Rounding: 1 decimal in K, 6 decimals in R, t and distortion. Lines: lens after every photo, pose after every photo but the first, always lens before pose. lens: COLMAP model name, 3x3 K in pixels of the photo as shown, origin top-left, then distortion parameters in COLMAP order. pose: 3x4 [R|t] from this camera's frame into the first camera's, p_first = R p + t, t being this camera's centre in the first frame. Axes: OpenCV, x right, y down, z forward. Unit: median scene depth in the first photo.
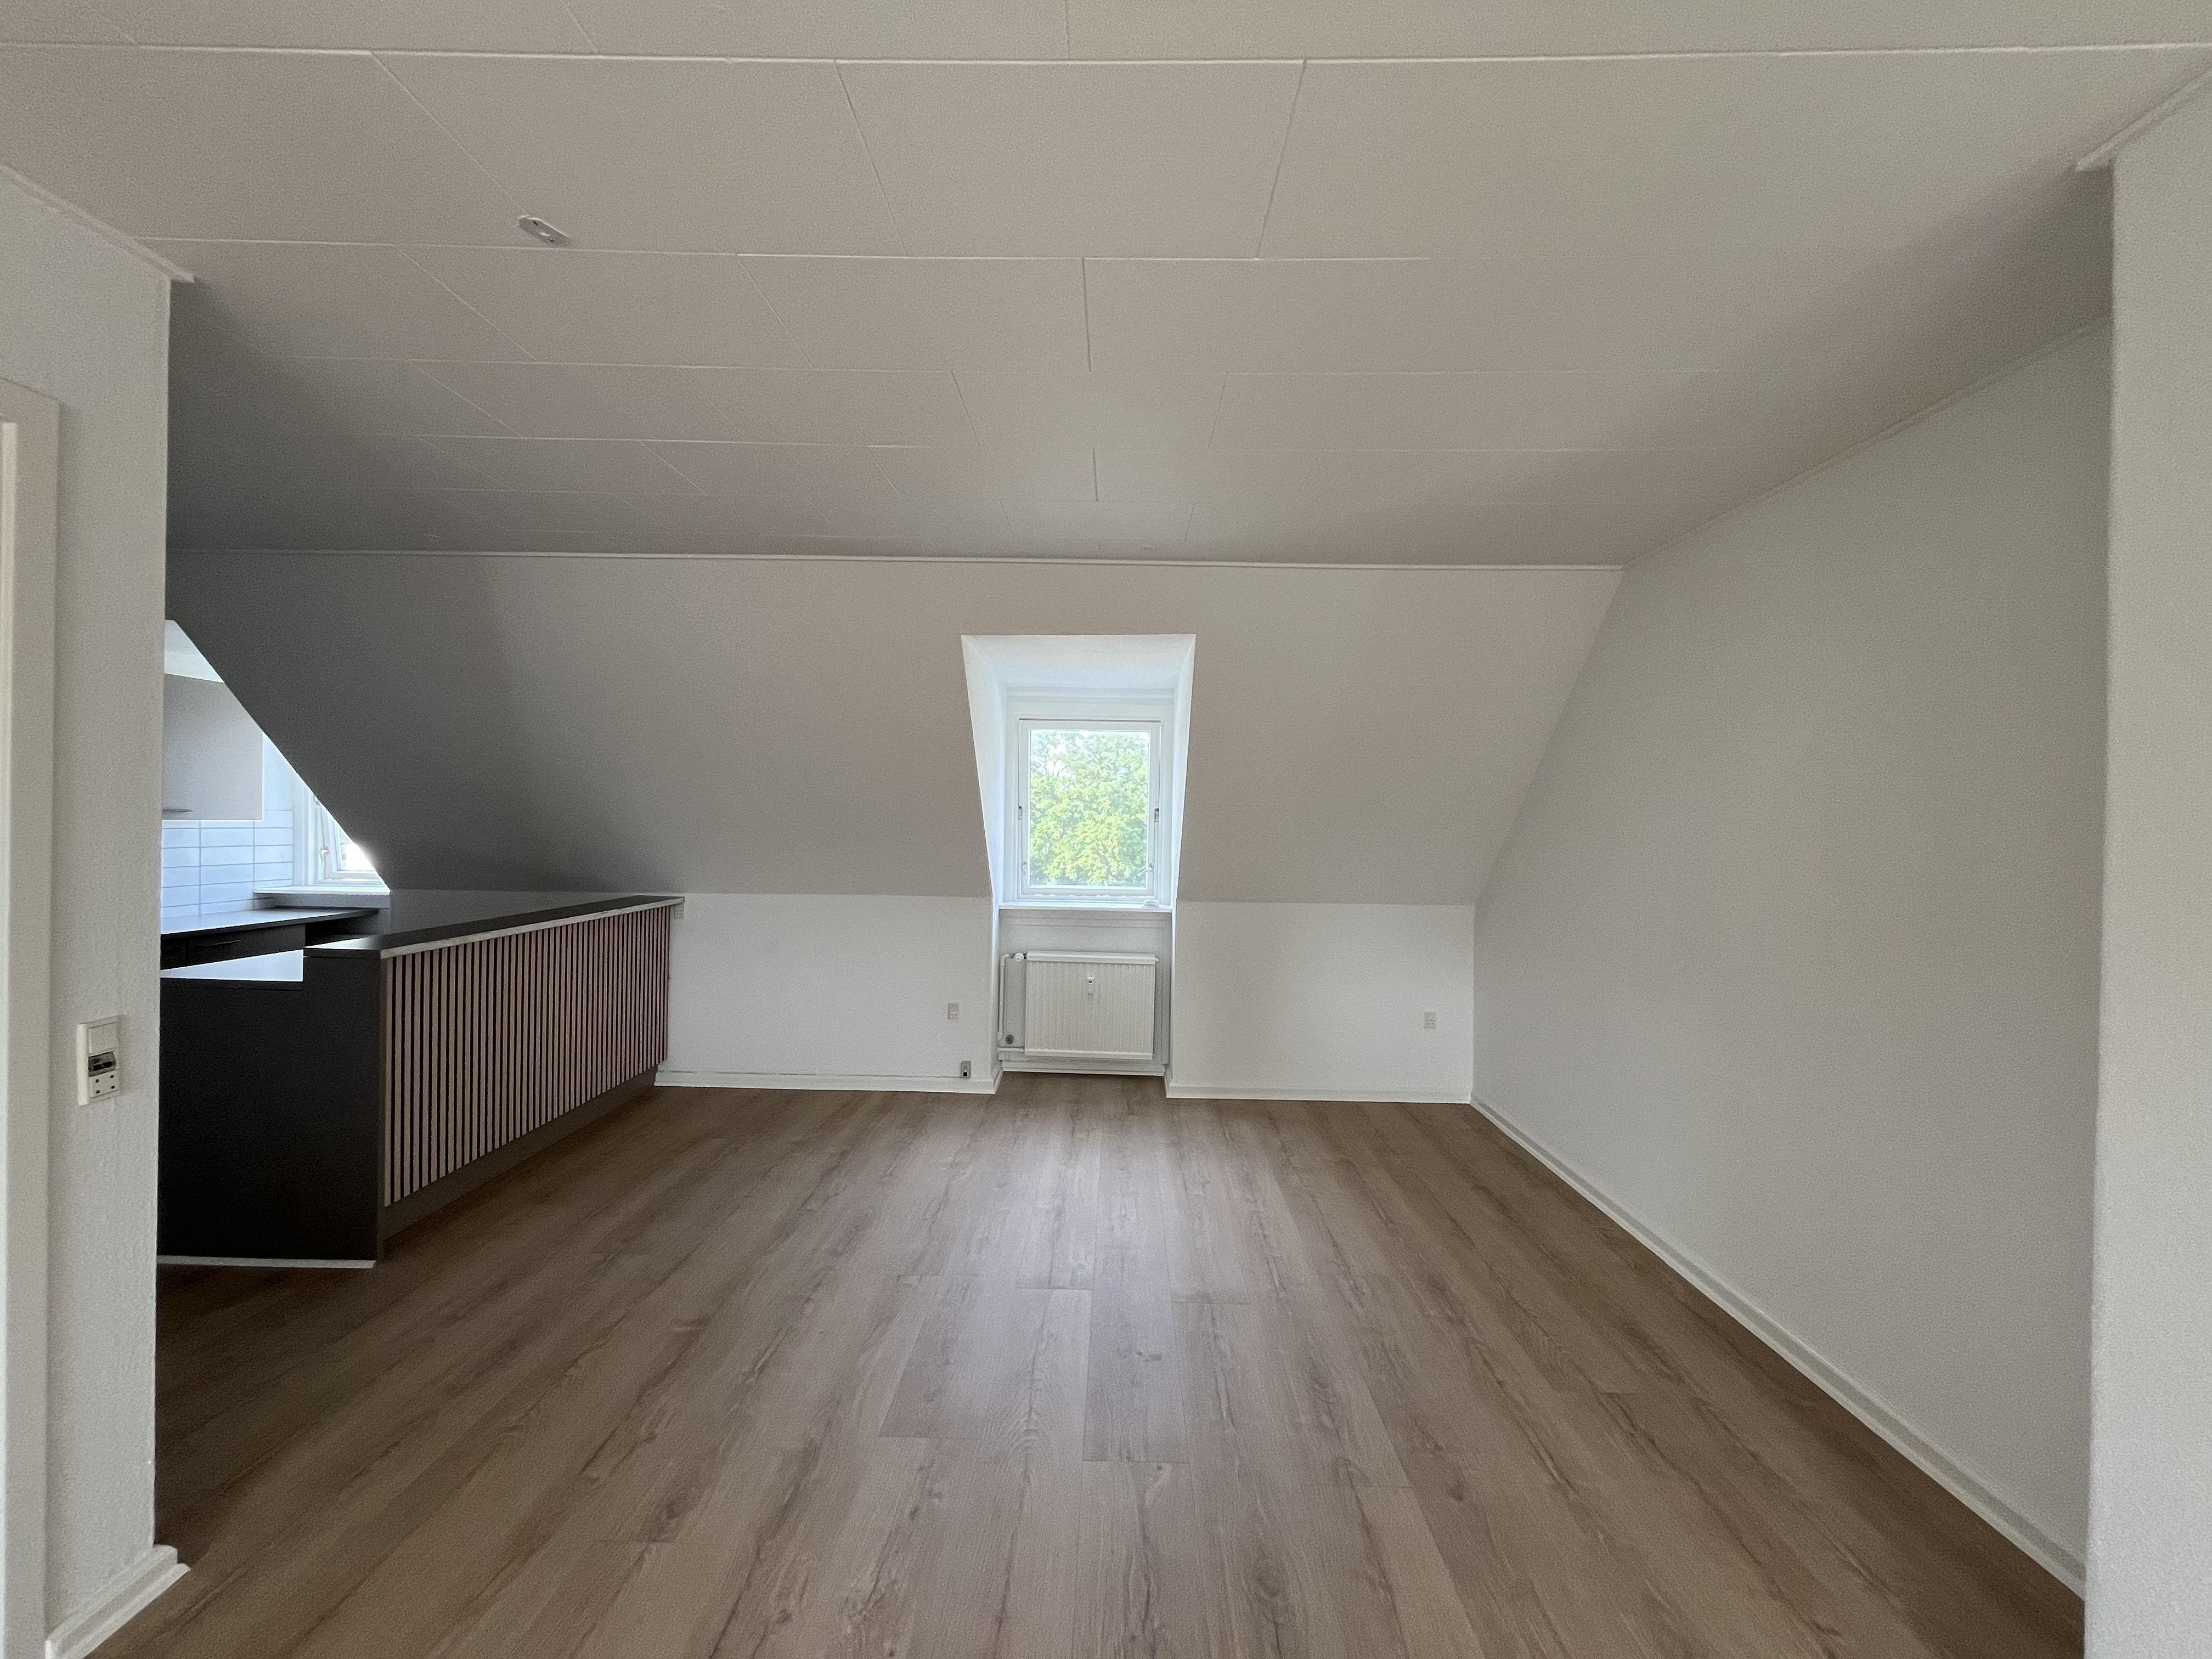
lens RADIAL K [[891.5, 0, 1103.5], [0, 891.5, 826.5], [0, 0, 1]] dist [-0.003210, -0.000578]
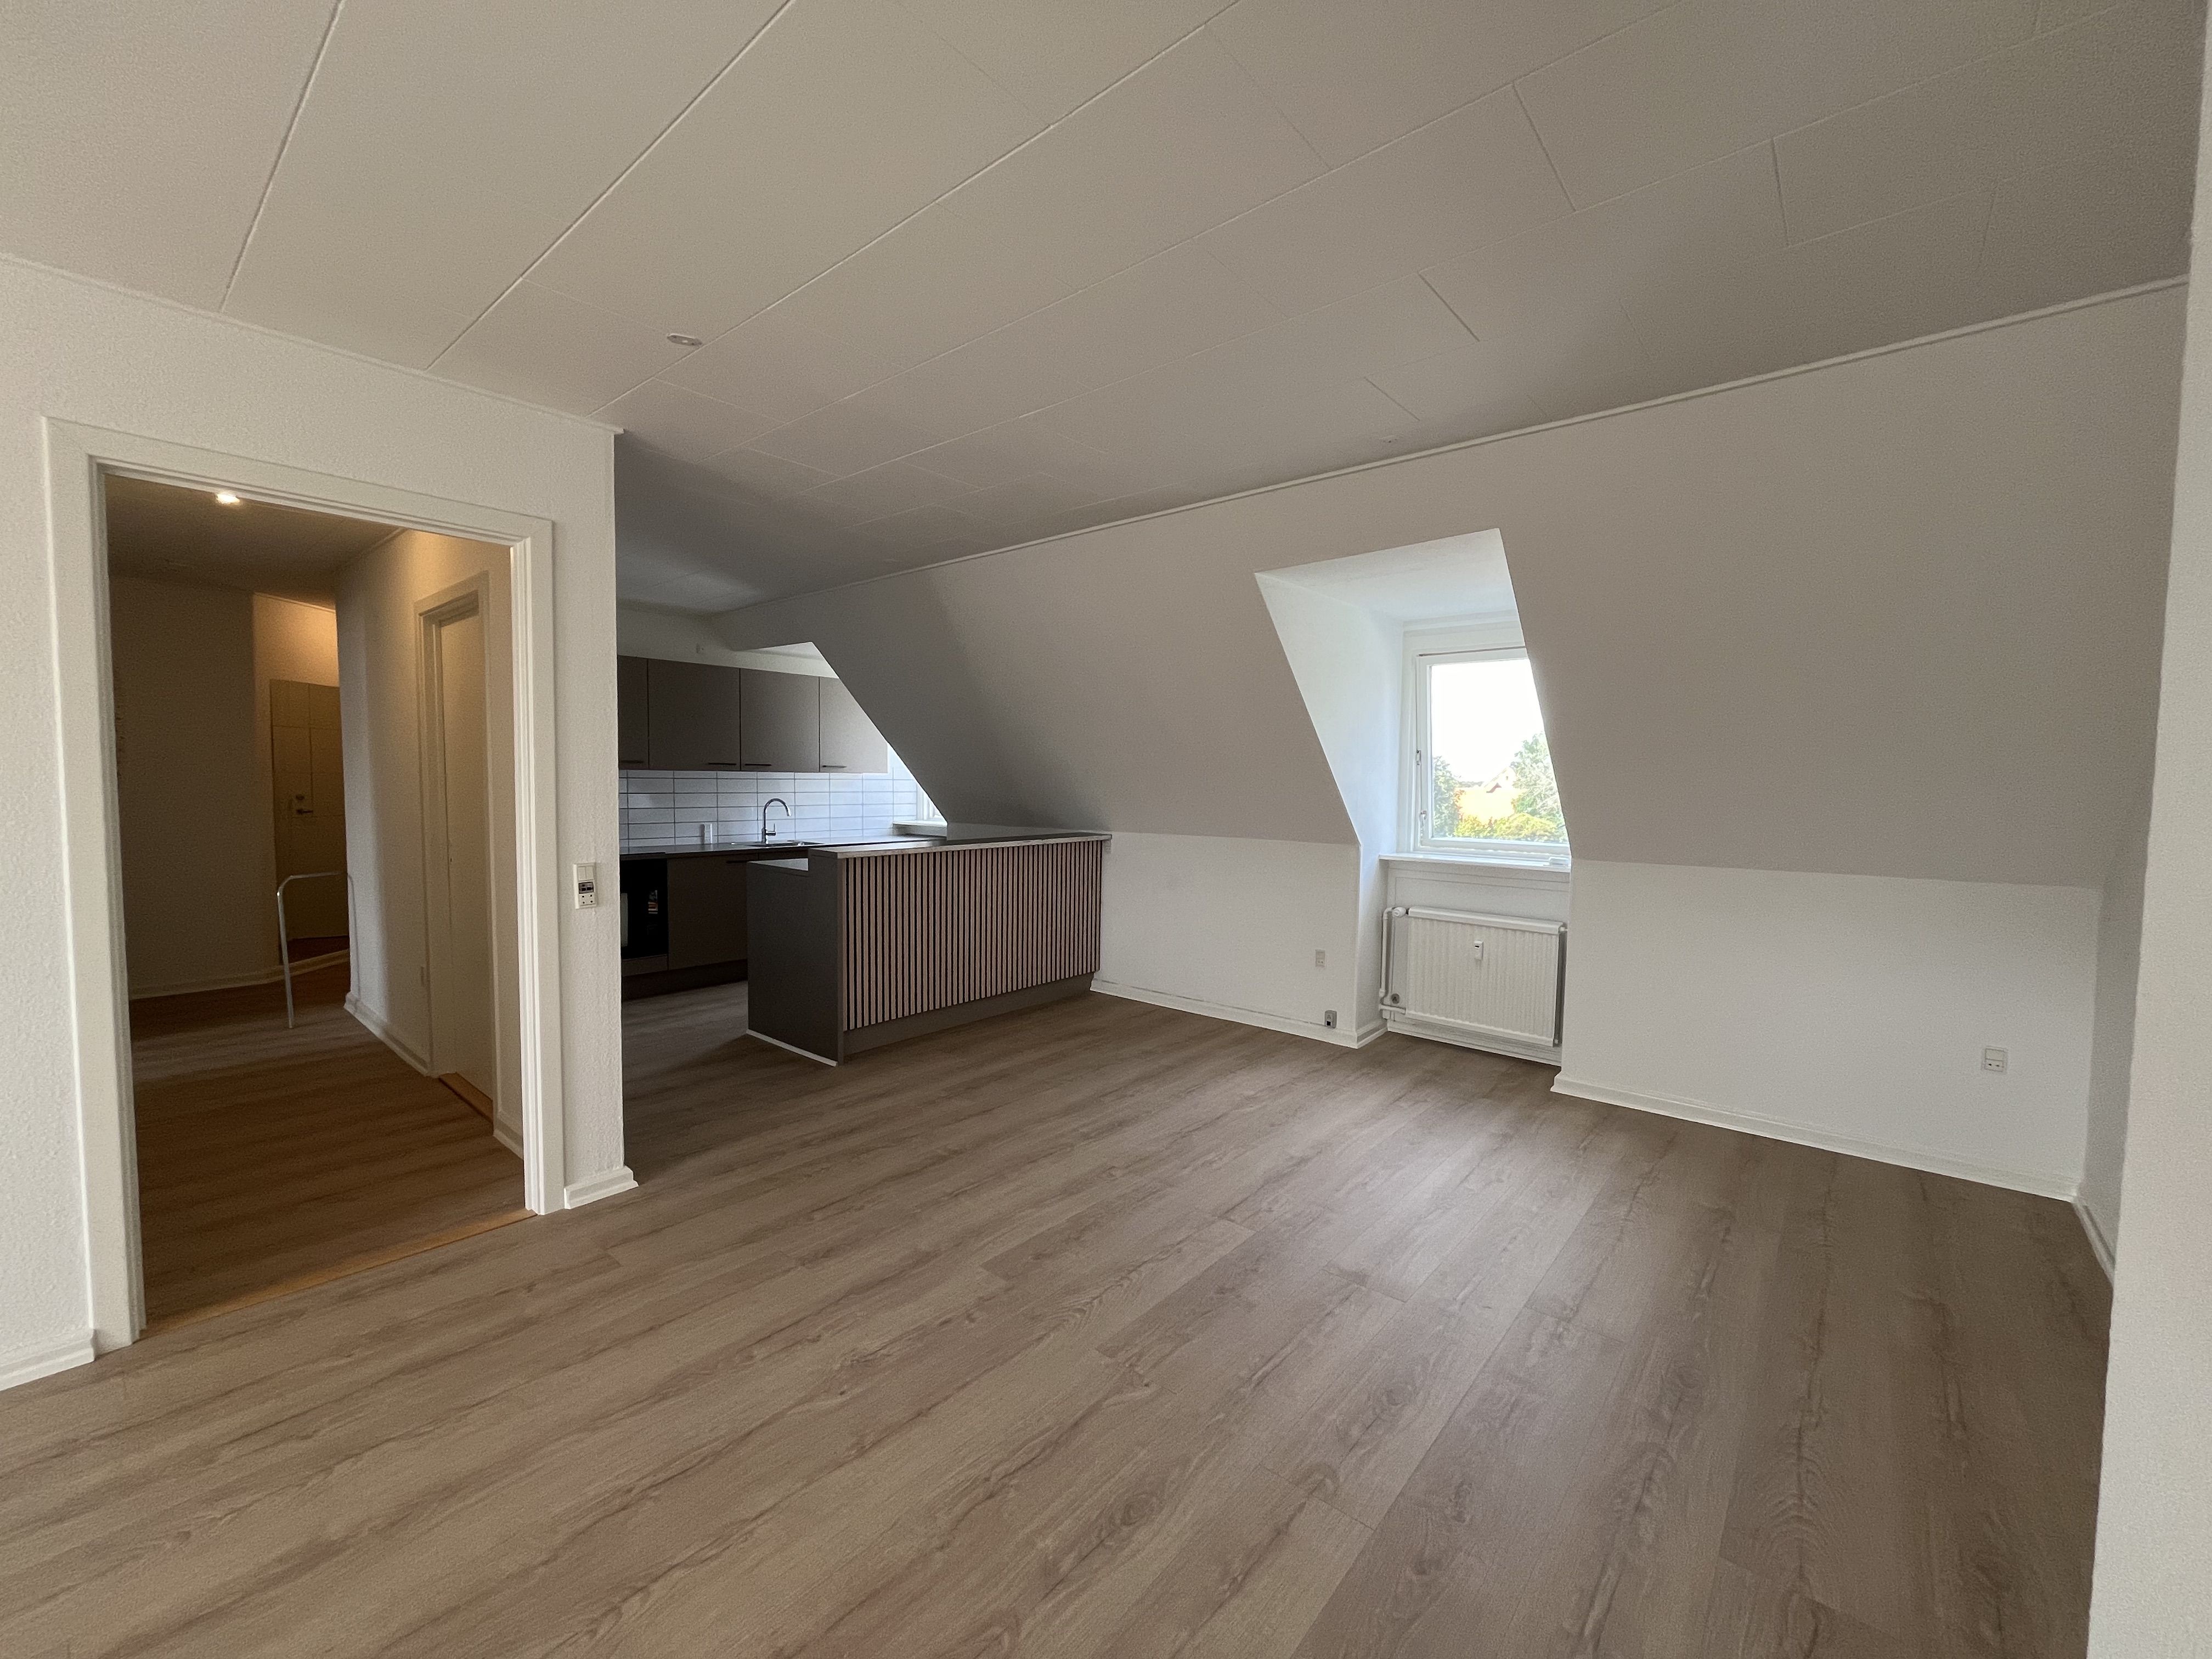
lens RADIAL K [[891.5, 0, 1105.8], [0, 891.5, 826.3], [0, 0, 1]] dist [-0.003210, -0.000578]
pose [[0.771688, 0.025808, -0.635478, 0.332680], [-0.002016, 0.999271, 0.038134, 0.028600], [0.635998, -0.028146, 0.771177, 0.111318]]
